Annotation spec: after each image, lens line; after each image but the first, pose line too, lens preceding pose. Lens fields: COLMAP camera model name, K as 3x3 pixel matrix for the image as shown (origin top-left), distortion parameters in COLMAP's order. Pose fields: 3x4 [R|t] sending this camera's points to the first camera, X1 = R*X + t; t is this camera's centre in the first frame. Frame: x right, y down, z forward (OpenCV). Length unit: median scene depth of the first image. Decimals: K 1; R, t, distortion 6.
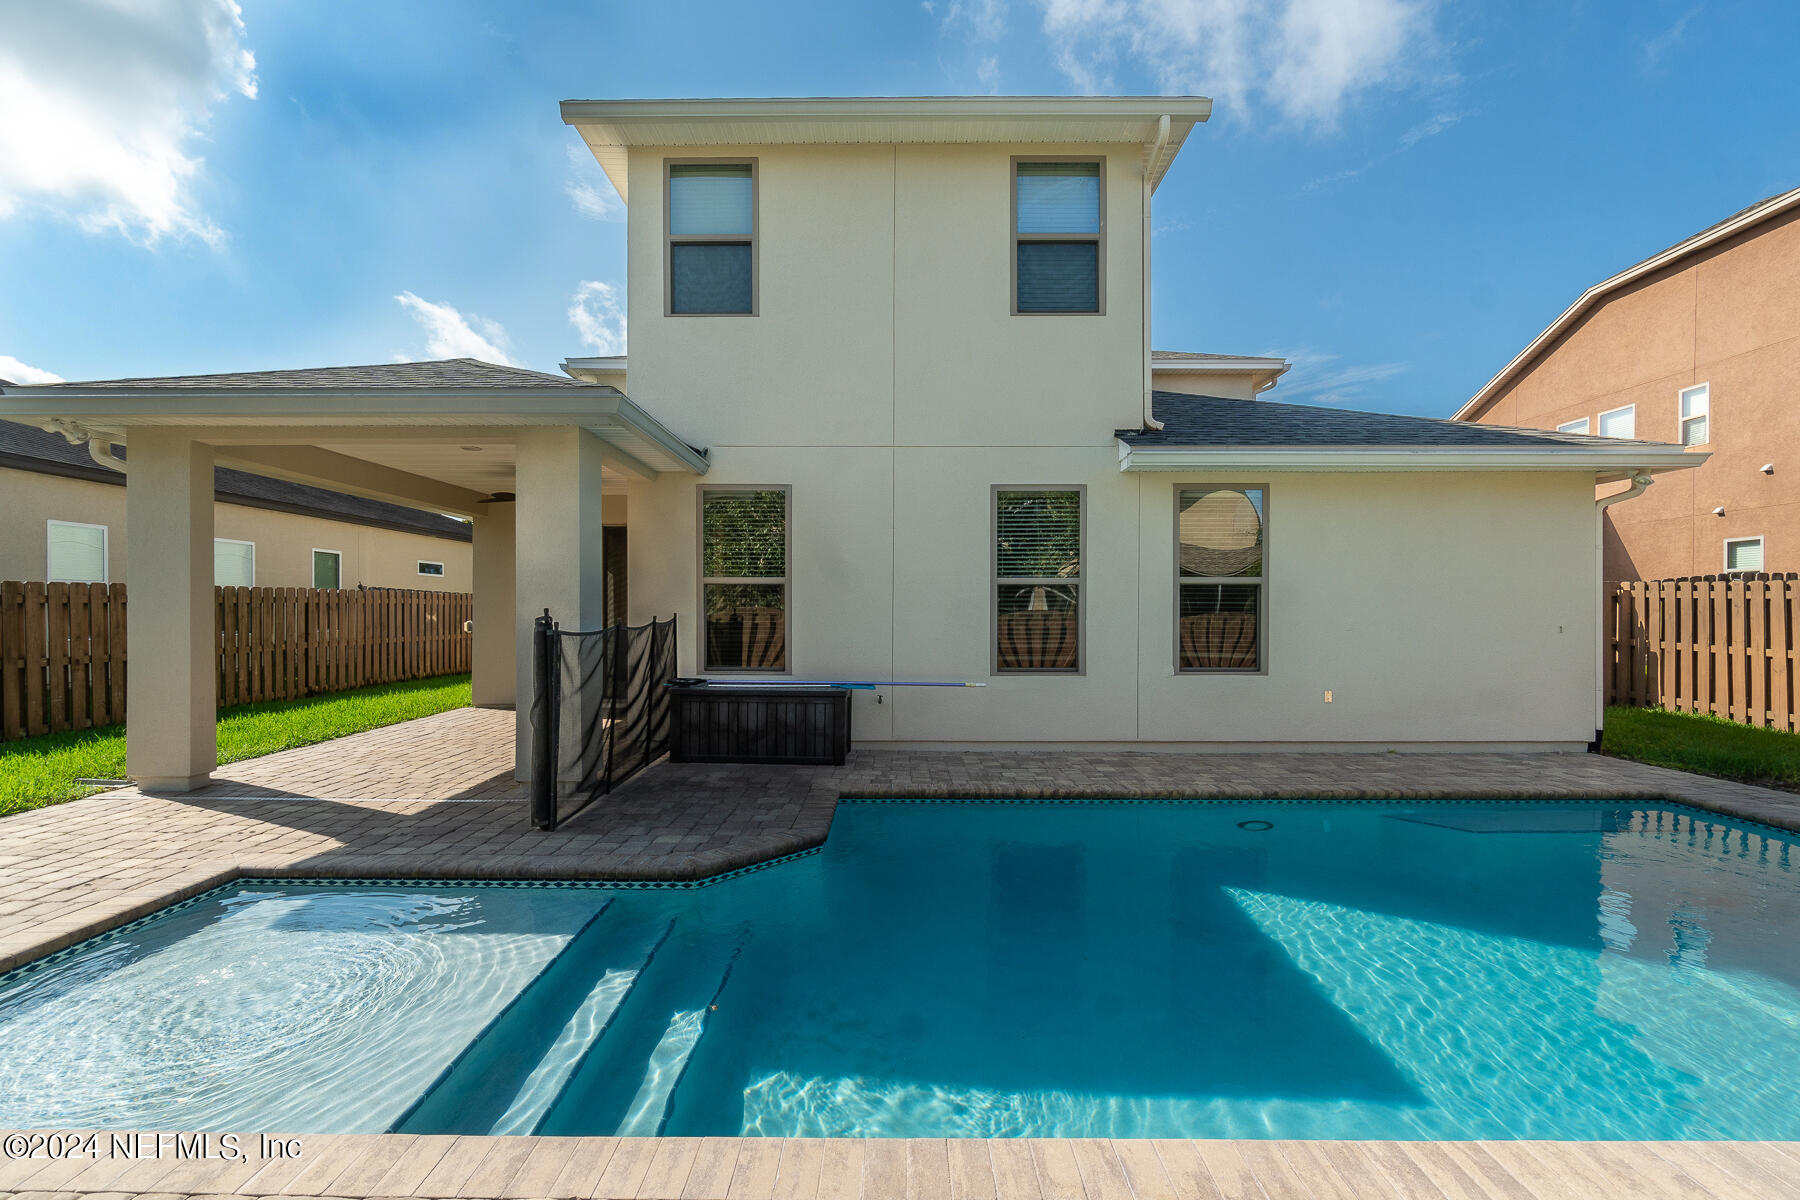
lens RADIAL K [[806.6, 0, 900.4], [0, 806.6, 615.3], [0, 0, 1]] dist [-0.002441, -0.000451]
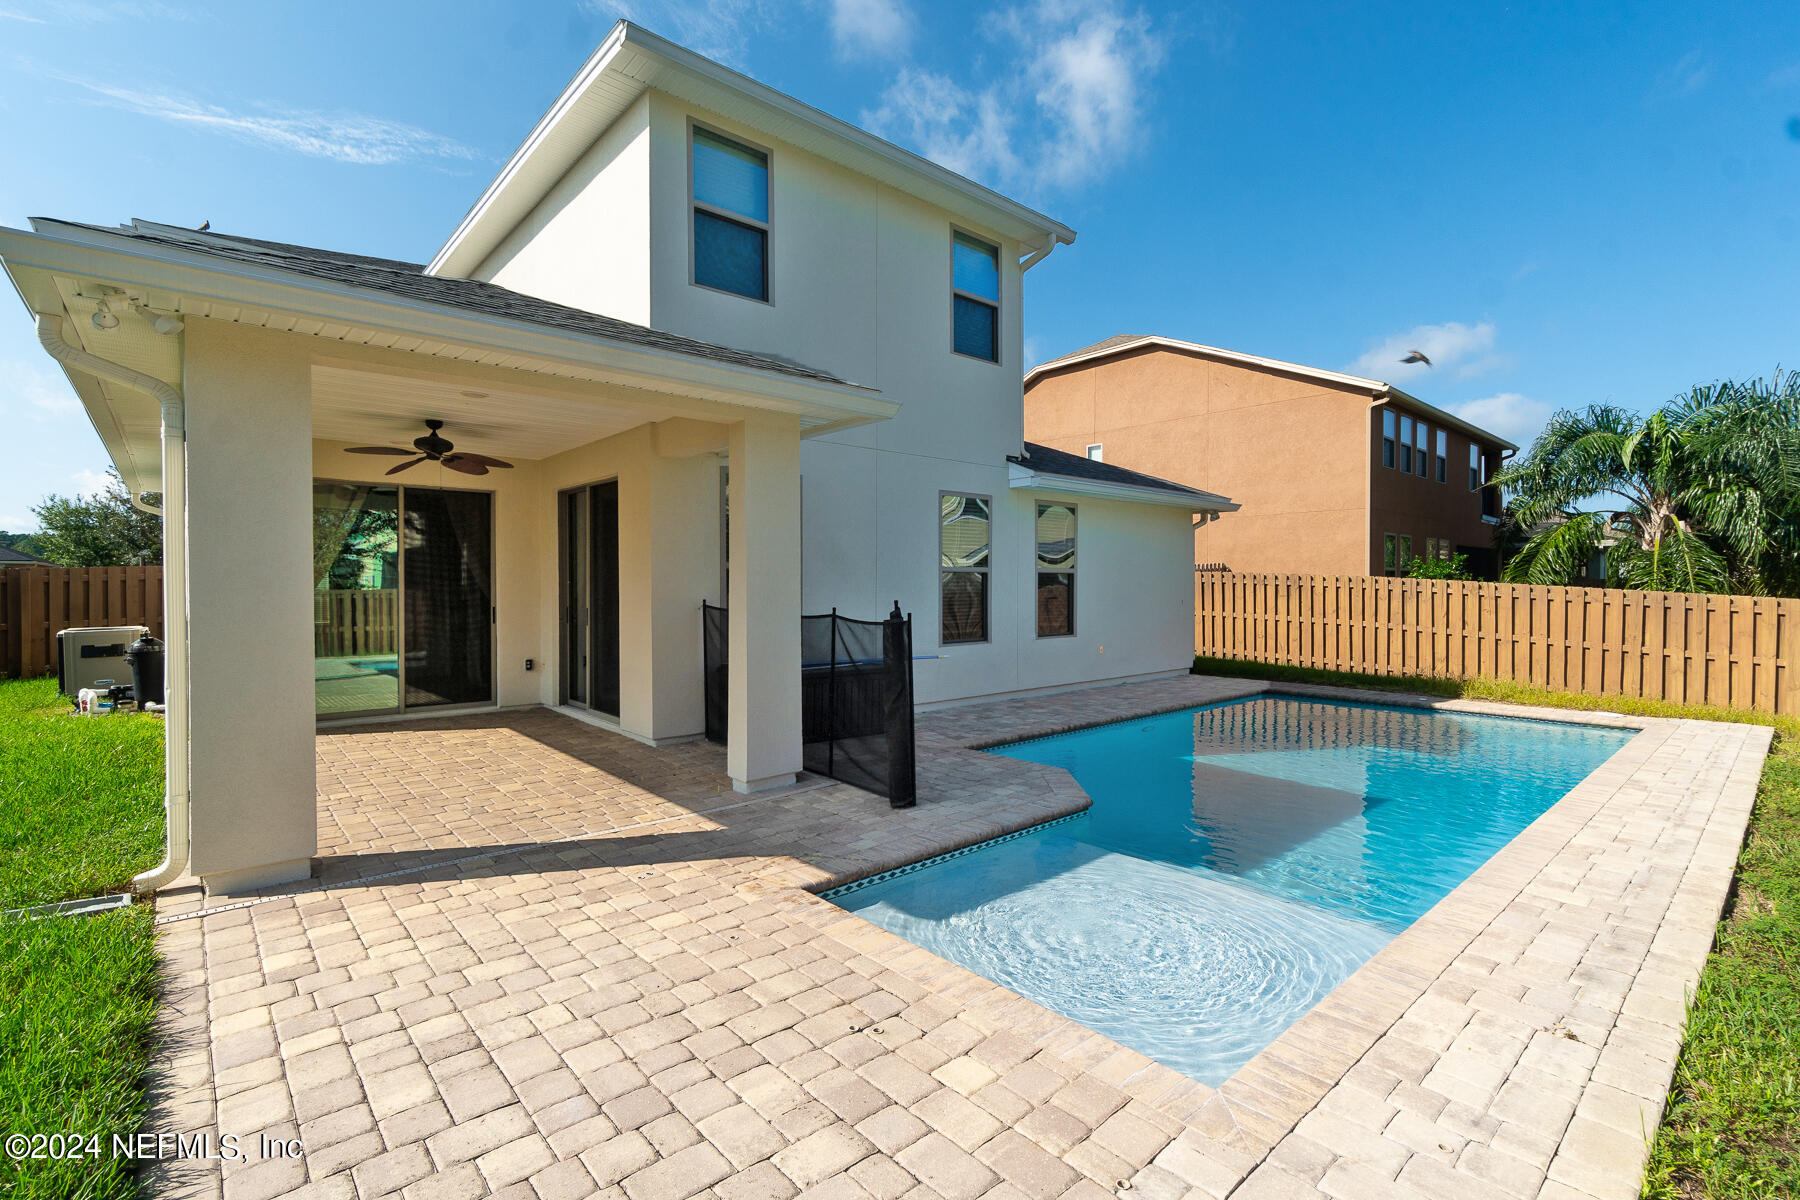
lens RADIAL K [[806.6, 0, 906.6], [0, 806.6, 589.8], [0, 0, 1]] dist [-0.002441, -0.000451]
pose [[0.748190, -0.004423, 0.663470, -0.730829], [-0.000639, 0.999973, 0.007386, -0.019944], [-0.663485, -0.005950, 0.748166, 0.121909]]
